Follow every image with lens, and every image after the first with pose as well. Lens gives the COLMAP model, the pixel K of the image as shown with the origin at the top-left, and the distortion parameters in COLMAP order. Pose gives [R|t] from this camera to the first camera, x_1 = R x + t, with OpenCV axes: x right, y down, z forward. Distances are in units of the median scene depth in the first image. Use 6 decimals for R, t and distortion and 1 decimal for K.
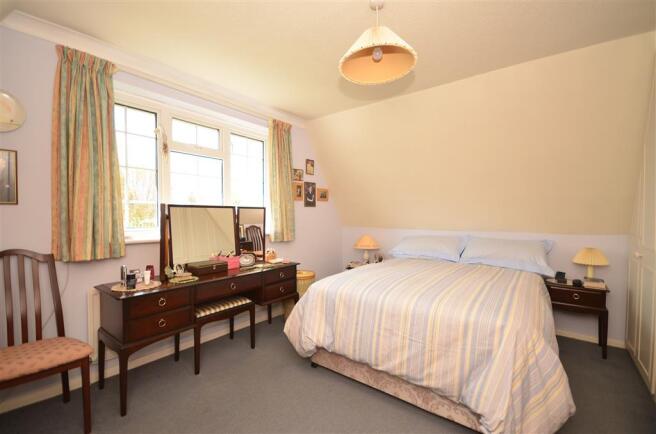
lens RADIAL K [[285.0, 0, 333.0], [0, 285.0, 216.3], [0, 0, 1]] dist [-0.009927, -0.001187]
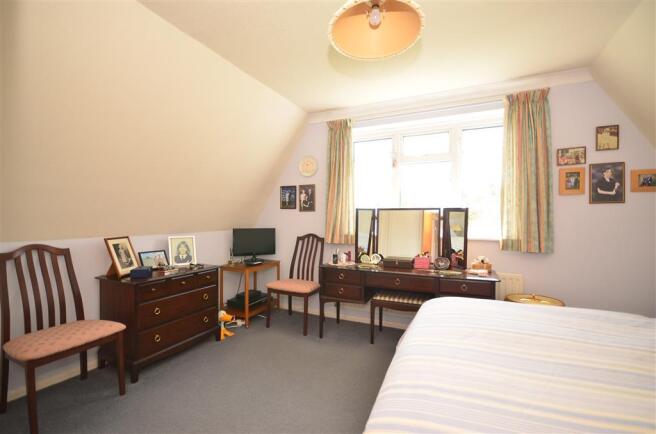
lens RADIAL K [[285.0, 0, 330.1], [0, 285.0, 217.3], [0, 0, 1]] dist [-0.009927, -0.001187]
pose [[0.205083, 0.001764, -0.978743, 0.433151], [-0.007782, 0.999970, 0.000172, 0.000940], [0.978714, 0.007582, 0.205090, 0.341413]]
